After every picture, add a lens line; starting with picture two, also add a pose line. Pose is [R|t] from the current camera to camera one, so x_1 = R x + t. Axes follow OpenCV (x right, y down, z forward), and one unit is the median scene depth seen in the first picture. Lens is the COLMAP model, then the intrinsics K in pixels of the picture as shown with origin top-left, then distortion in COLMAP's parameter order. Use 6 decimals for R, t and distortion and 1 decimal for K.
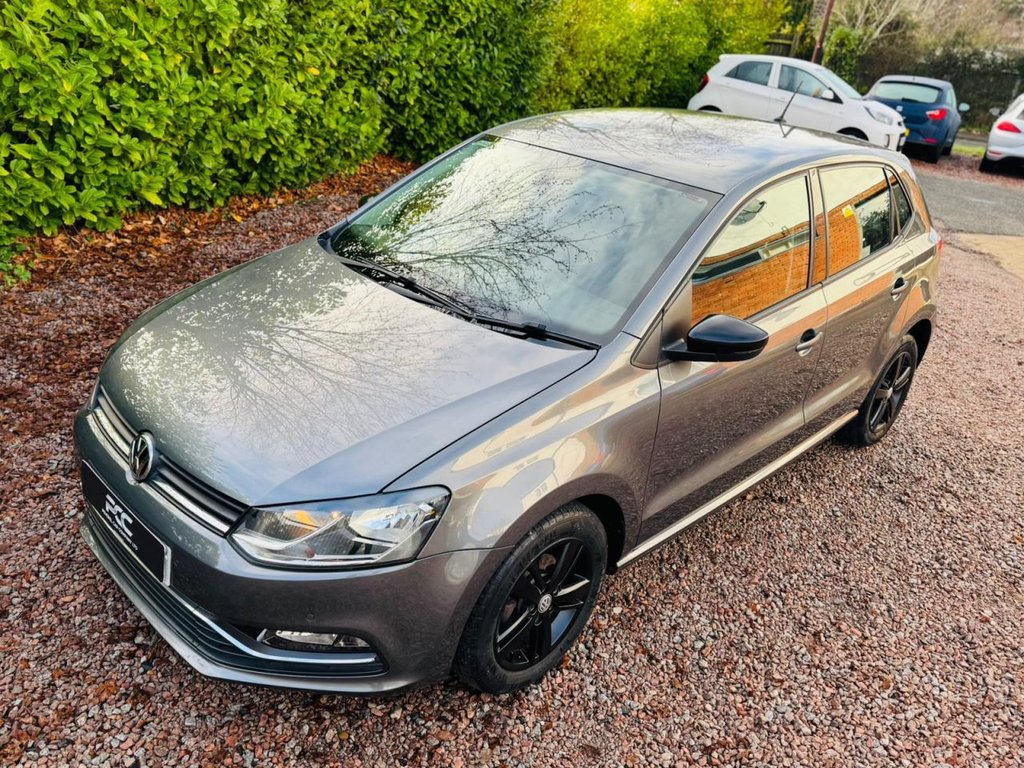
lens RADIAL K [[775.4, 0, 507.6], [0, 775.4, 381.8], [0, 0, 1]] dist [0.051004, -0.055230]
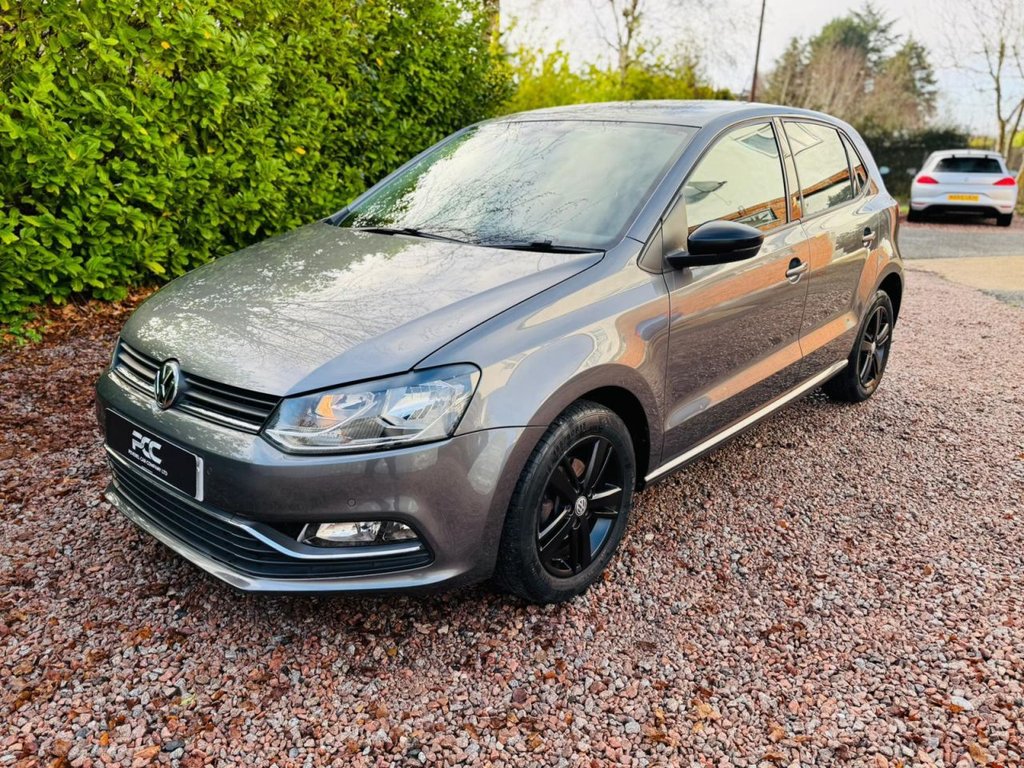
lens RADIAL K [[730.8, 0, 512.0], [0, 730.8, 384.0], [0, 0, 1]] dist [0.060252, -0.070147]
pose [[0.994650, -0.098827, 0.030071, -0.036042], [0.101761, 0.987464, -0.120665, 0.160141], [-0.017769, 0.123080, 0.992238, 0.034904]]
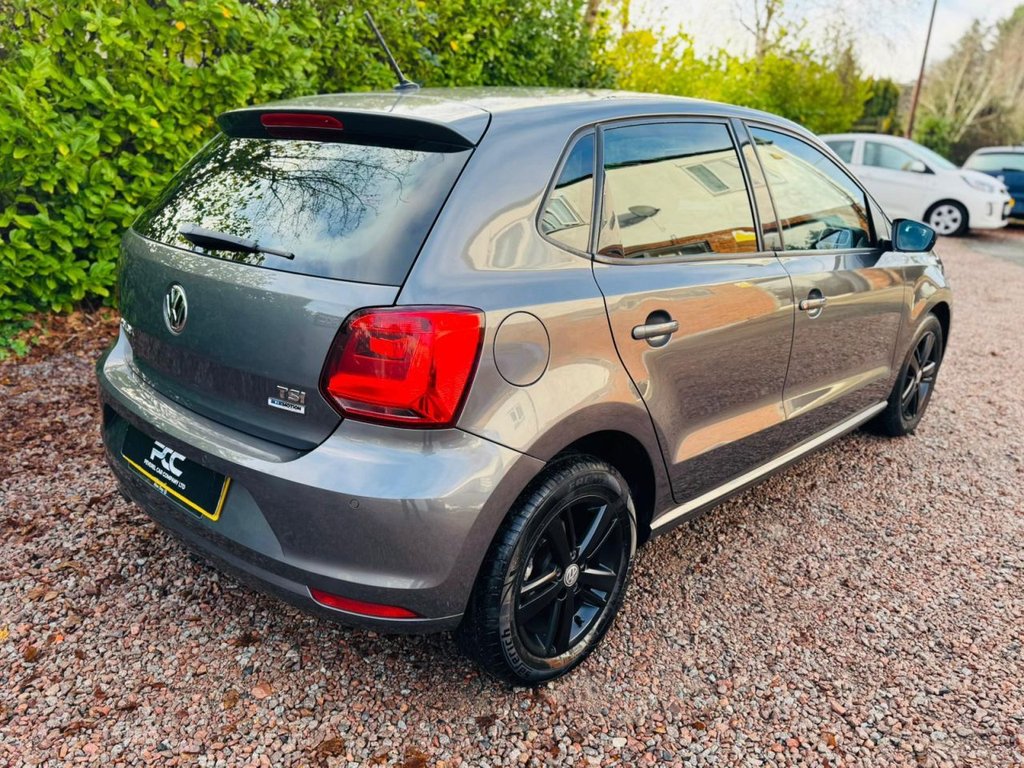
lens RADIAL K [[770.3, 0, 504.8], [0, 770.3, 401.5], [0, 0, 1]] dist [0.005036, 0.001875]
pose [[0.991528, -0.032071, -0.125873, 0.112200], [0.017839, 0.993480, -0.112604, 0.060988], [0.128663, 0.109405, 0.985635, 0.244004]]
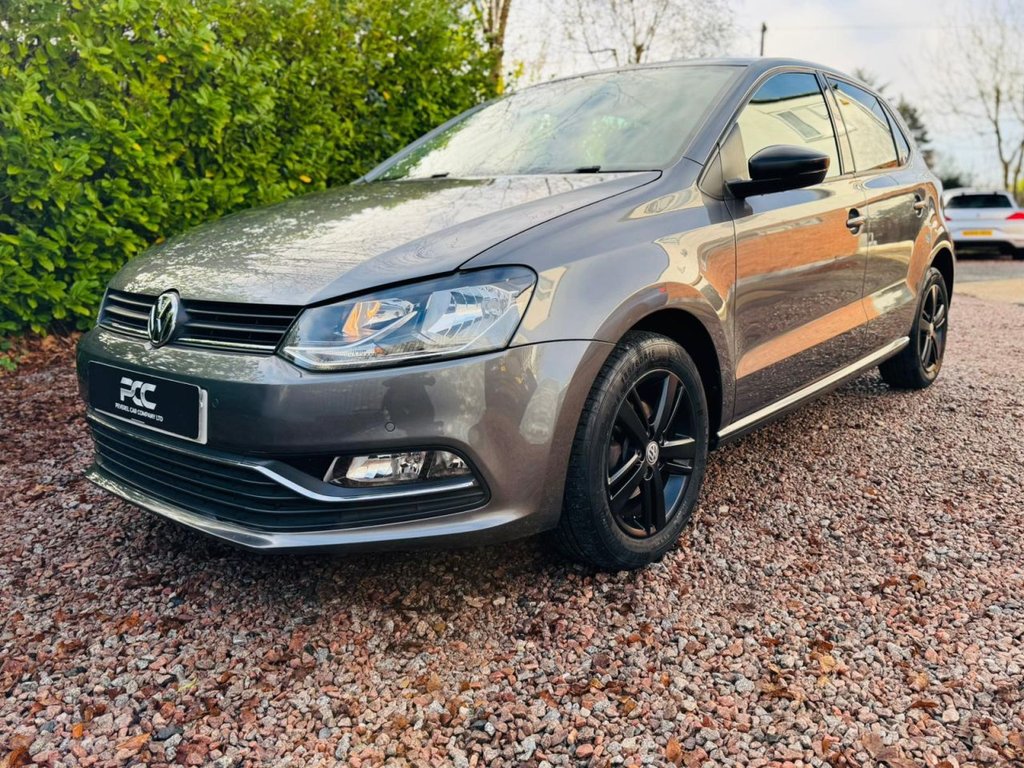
lens RADIAL K [[766.0, 0, 558.0], [0, 766.0, 366.6], [0, 0, 1]] dist [0.043788, -0.045700]
pose [[0.987421, -0.133266, 0.085087, -0.077848], [0.149359, 0.962750, -0.225399, 0.251162], [-0.051879, 0.235272, 0.970544, 0.111401]]
